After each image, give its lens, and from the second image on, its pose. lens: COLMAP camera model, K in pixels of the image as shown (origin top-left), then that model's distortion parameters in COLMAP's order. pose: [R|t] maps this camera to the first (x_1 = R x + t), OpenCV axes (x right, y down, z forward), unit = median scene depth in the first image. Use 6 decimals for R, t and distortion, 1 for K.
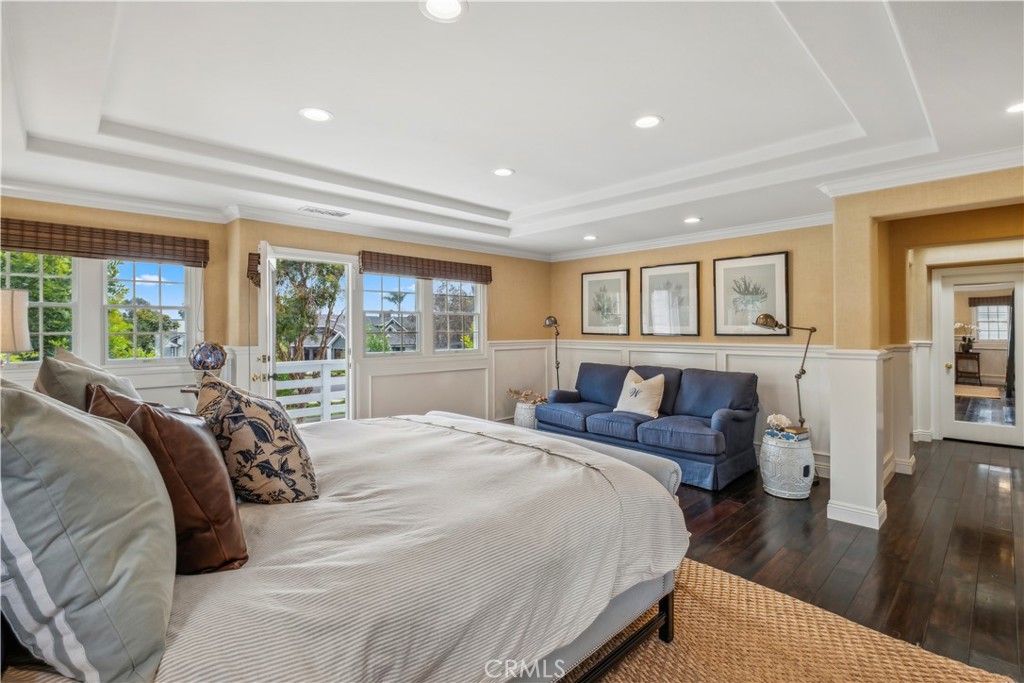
lens RADIAL K [[475.8, 0, 514.8], [0, 475.8, 337.0], [0, 0, 1]] dist [-0.030593, -0.000824]
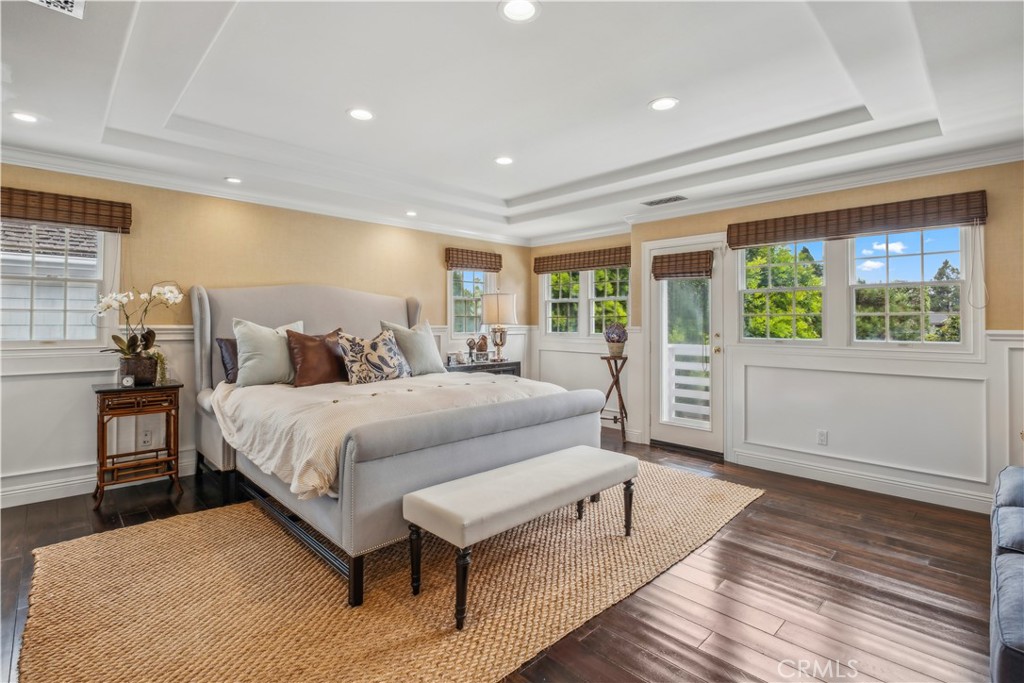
lens RADIAL K [[475.8, 0, 514.8], [0, 475.8, 337.0], [0, 0, 1]] dist [-0.030593, -0.000824]
pose [[0.015703, 0.041407, -0.999019, 0.554753], [-0.003514, 0.999138, 0.041356, -0.004441], [0.999871, 0.002861, 0.015835, 0.559710]]
